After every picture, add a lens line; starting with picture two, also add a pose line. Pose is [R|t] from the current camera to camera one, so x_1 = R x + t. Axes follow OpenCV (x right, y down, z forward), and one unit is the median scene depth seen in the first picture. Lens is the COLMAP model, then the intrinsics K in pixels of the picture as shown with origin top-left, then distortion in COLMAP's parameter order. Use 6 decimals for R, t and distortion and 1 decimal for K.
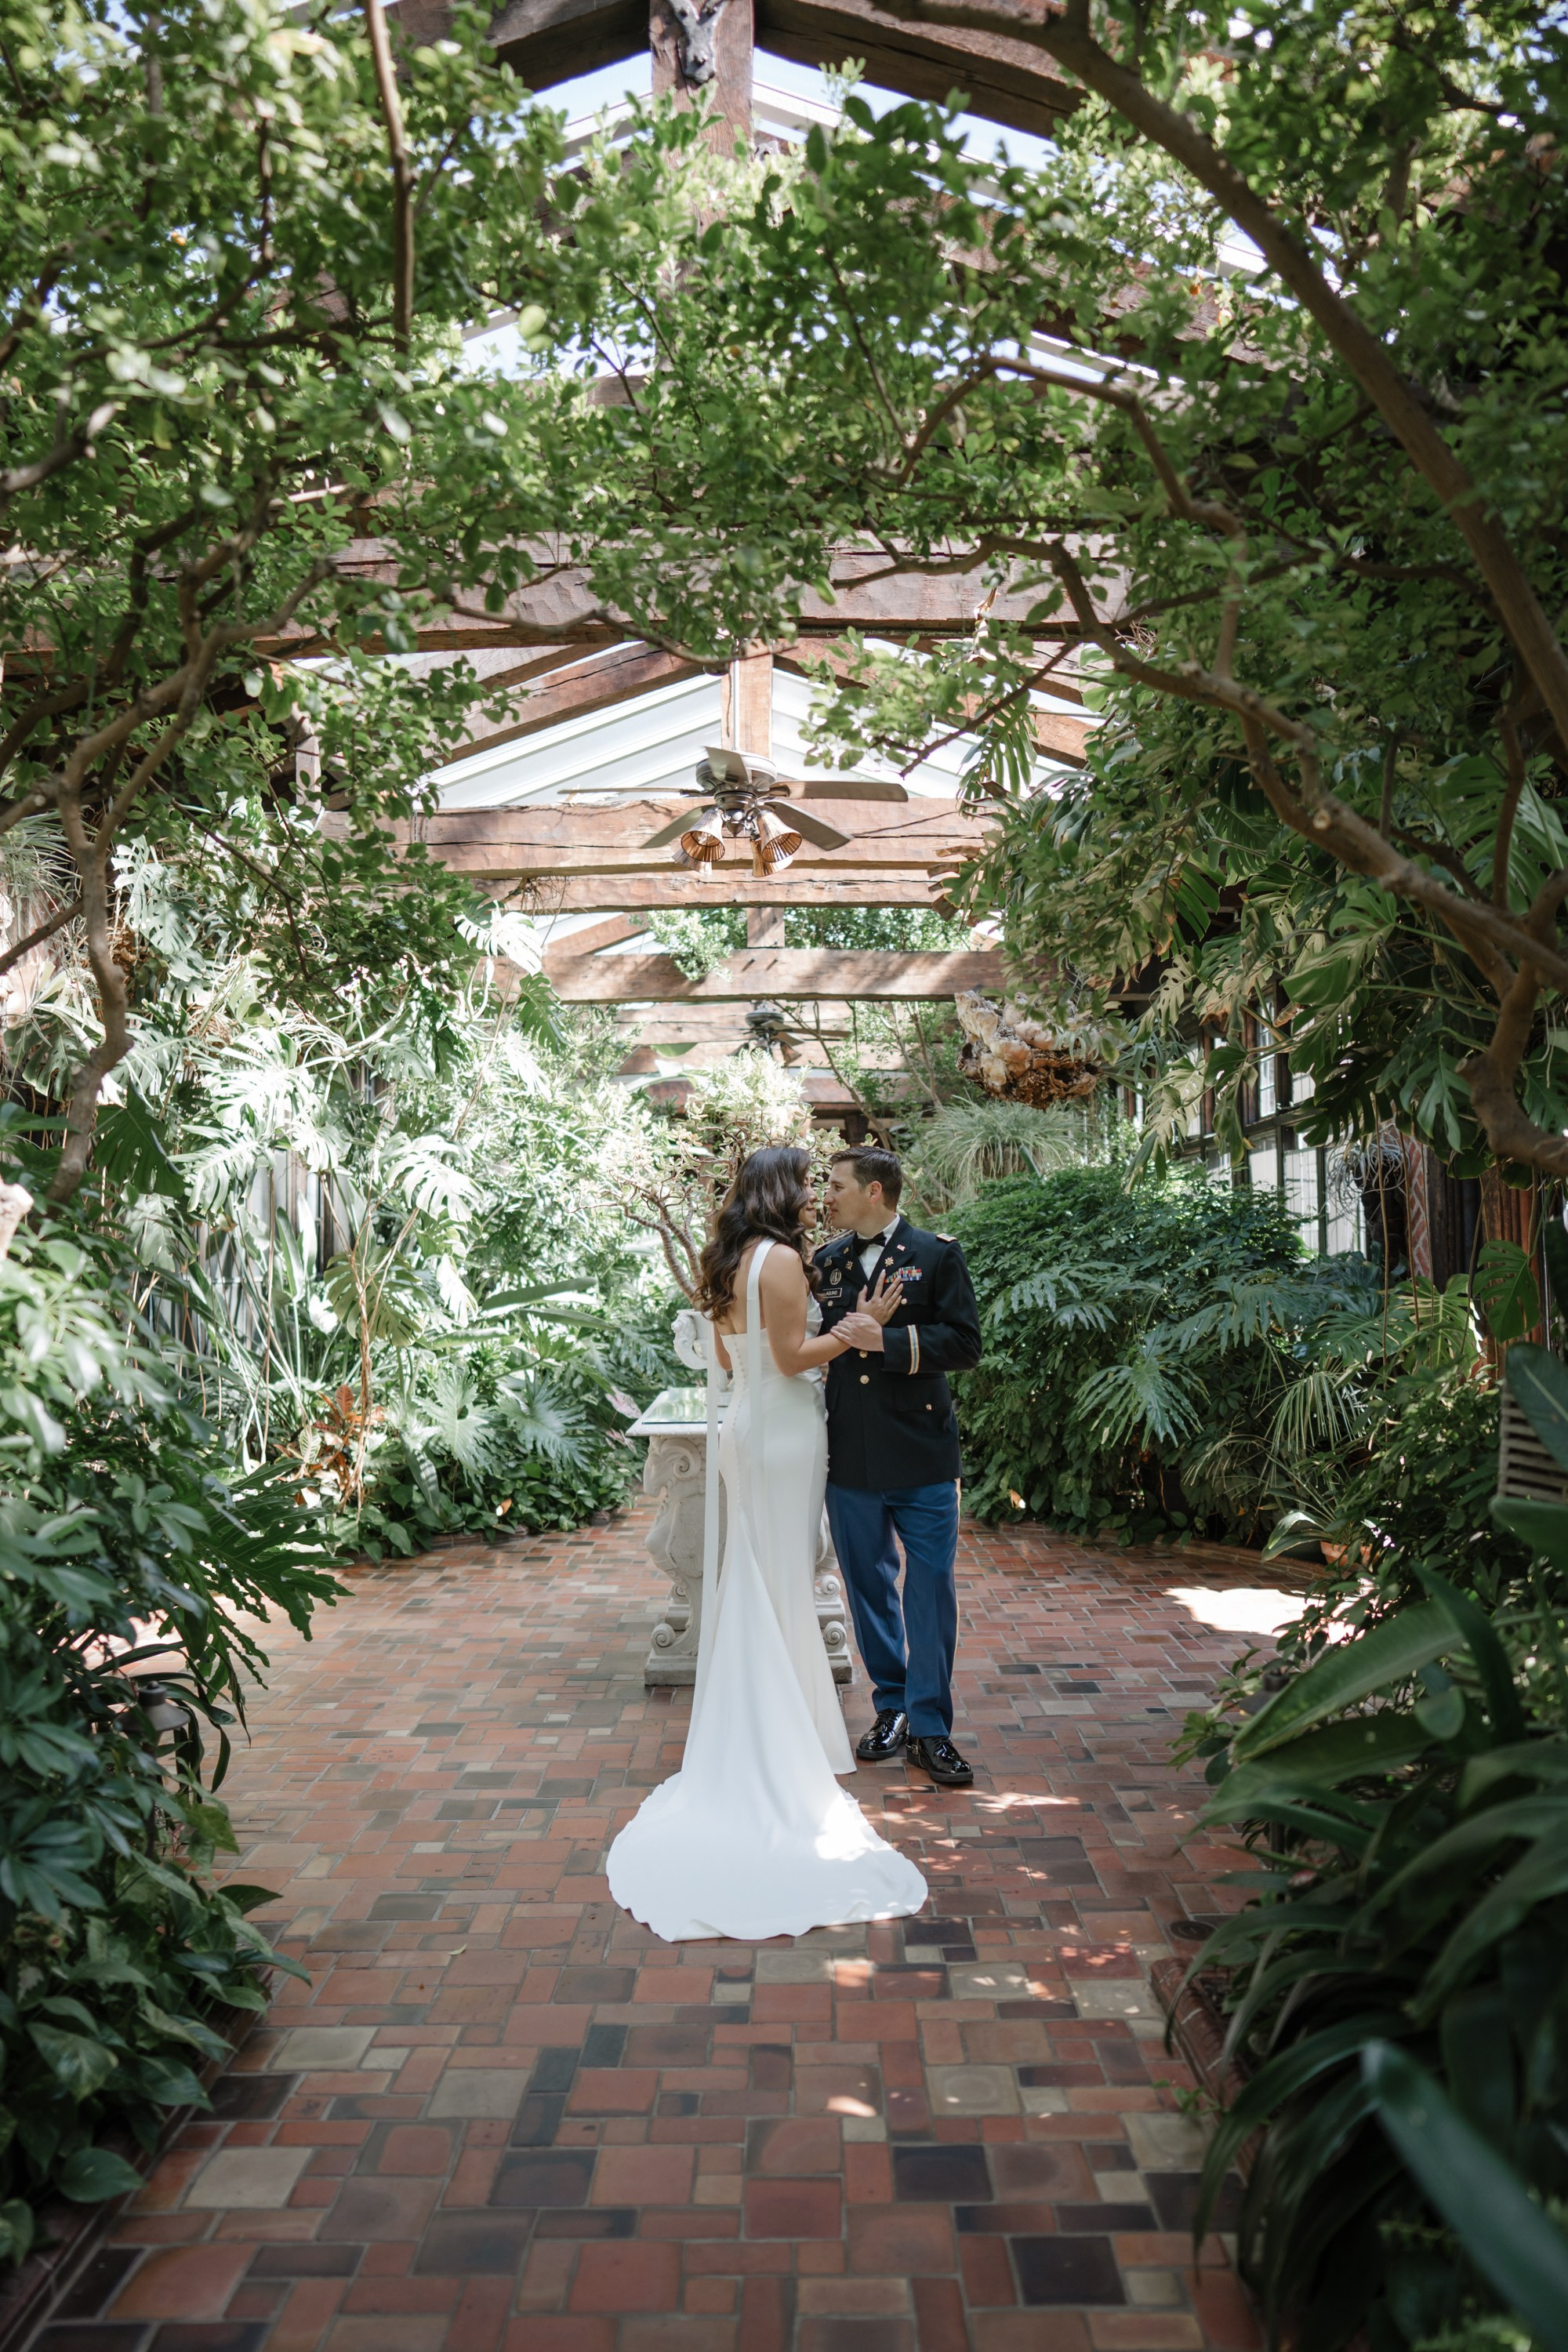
lens RADIAL K [[1654.5, 0, 784.0], [0, 1654.5, 1176.0], [0, 0, 1]] dist [-0.000162, 0.057576]
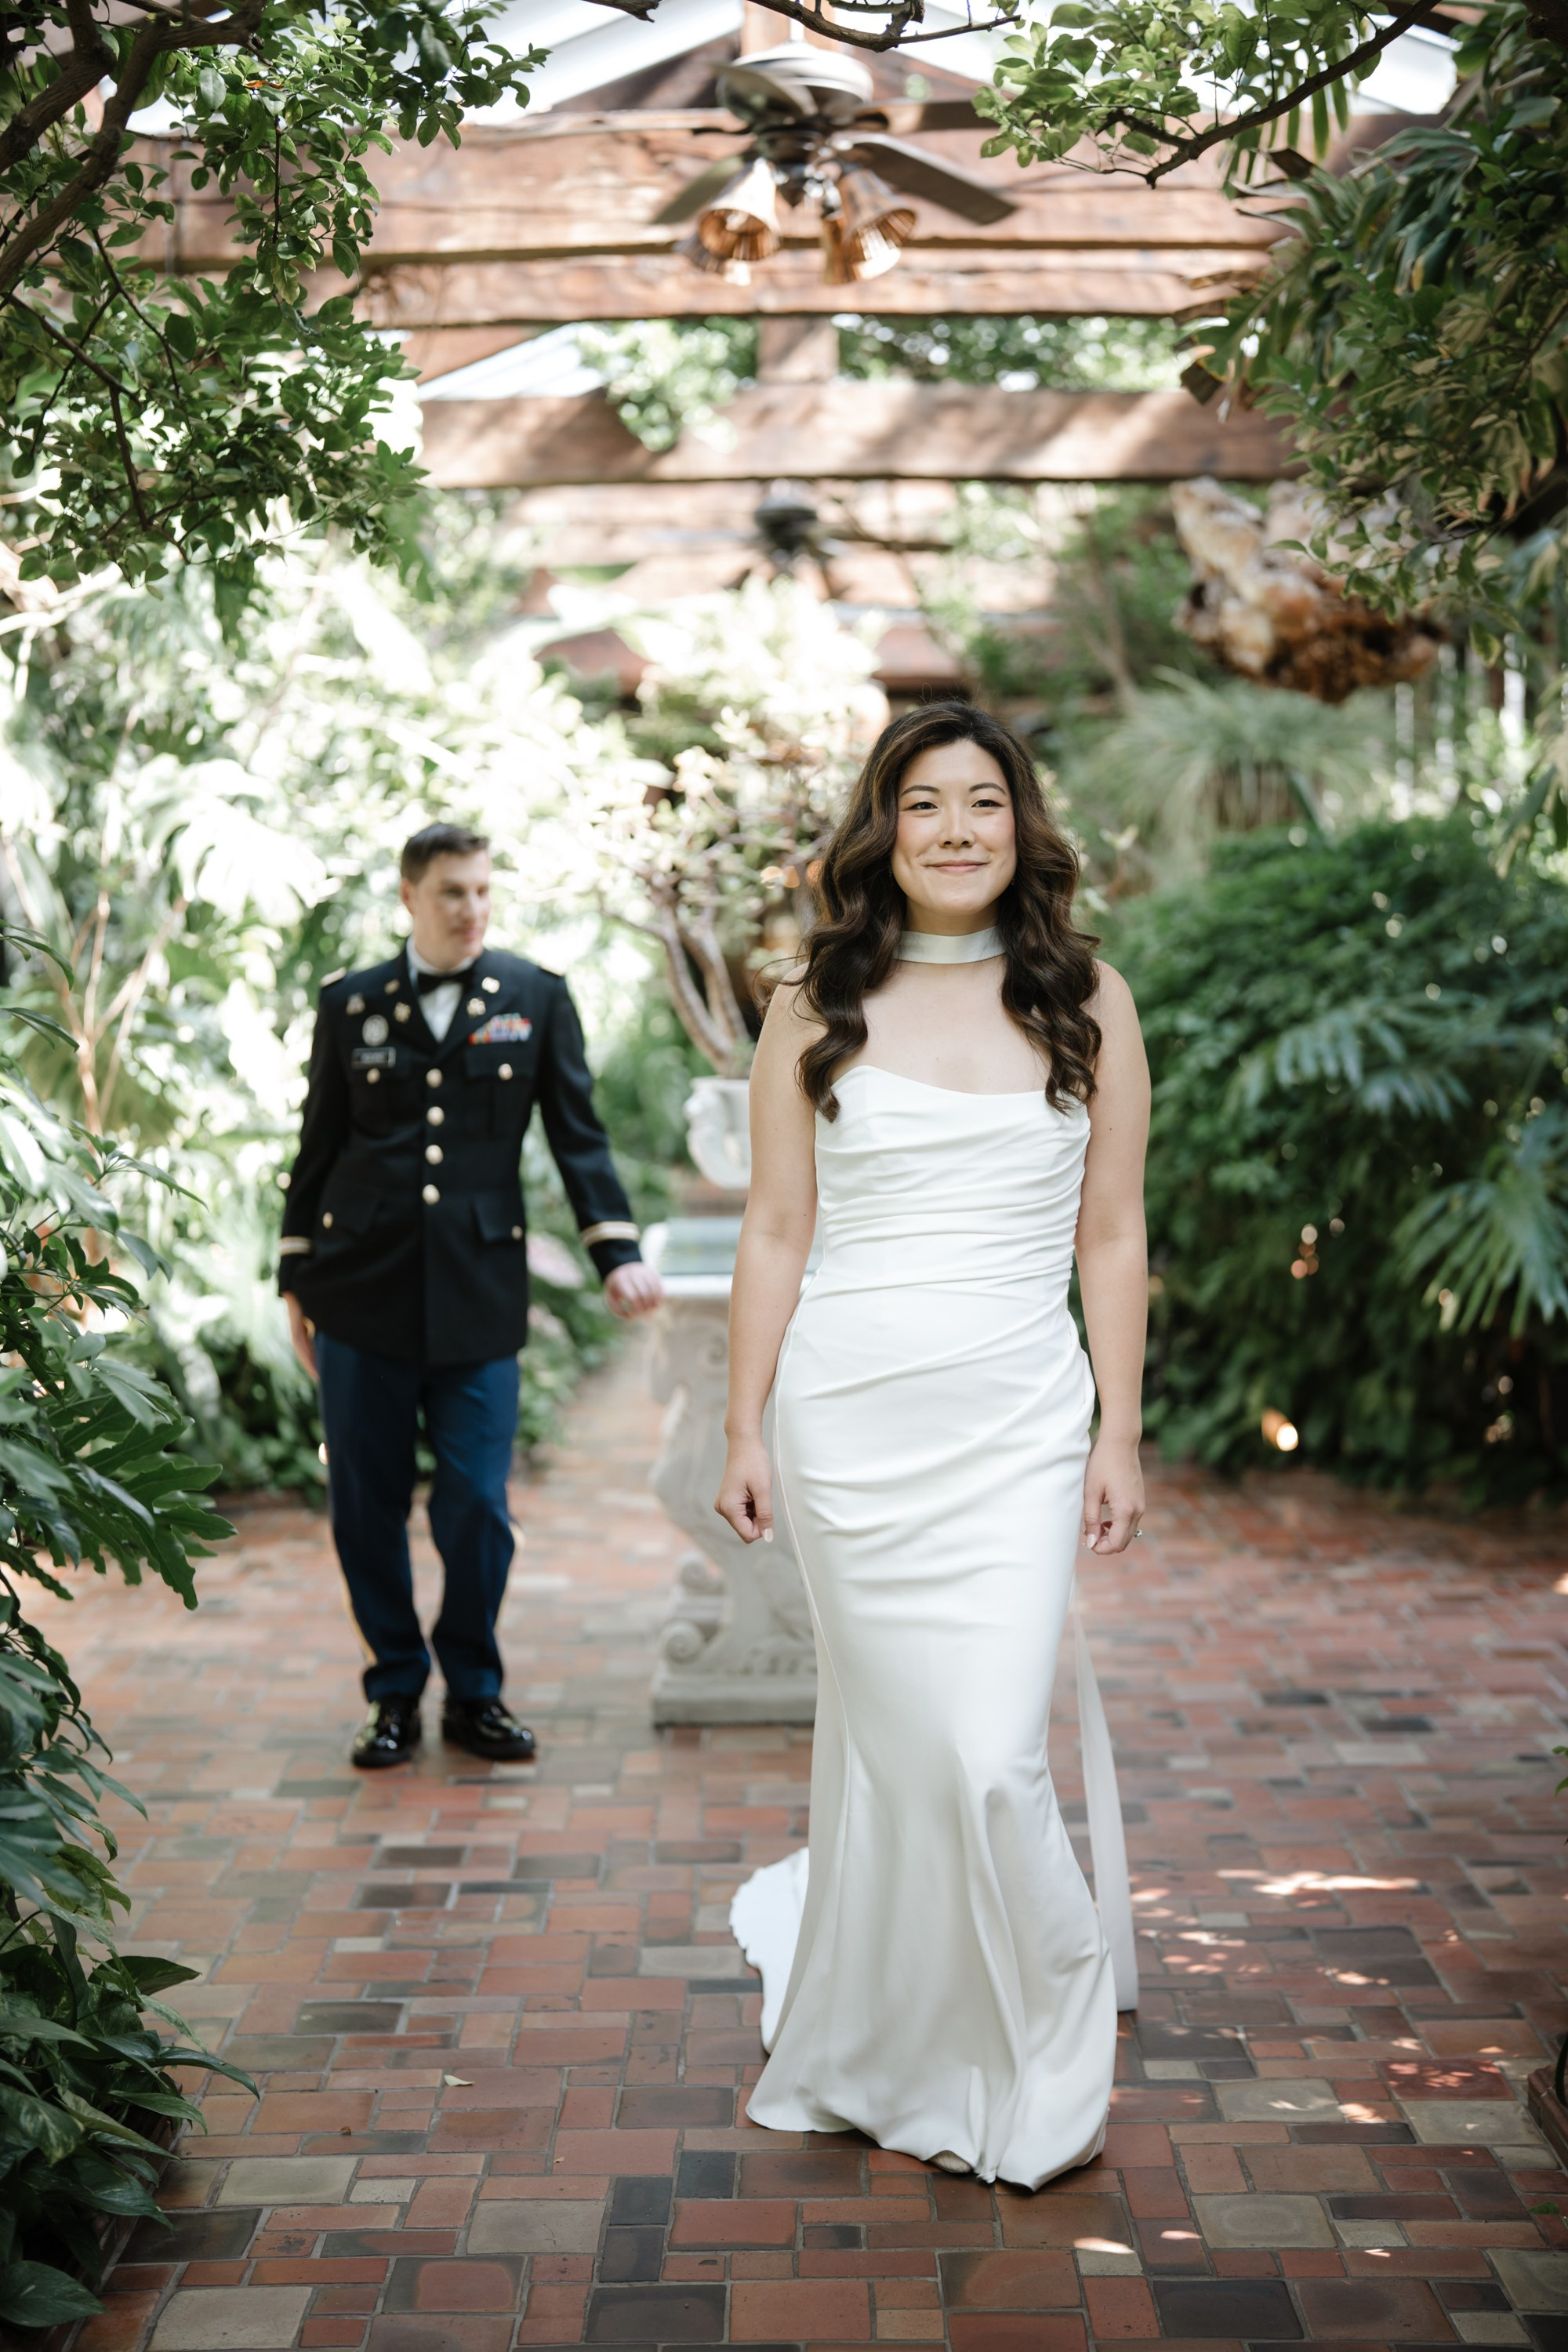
lens RADIAL K [[3430.8, 0, 784.0], [0, 3430.8, 1176.0], [0, 0, 1]] dist [-0.052725, 0.858718]
pose [[0.999976, -0.001316, 0.006841, -0.034852], [0.000578, 0.994278, 0.106817, -0.009405], [-0.006942, -0.106811, 0.994255, -0.133468]]
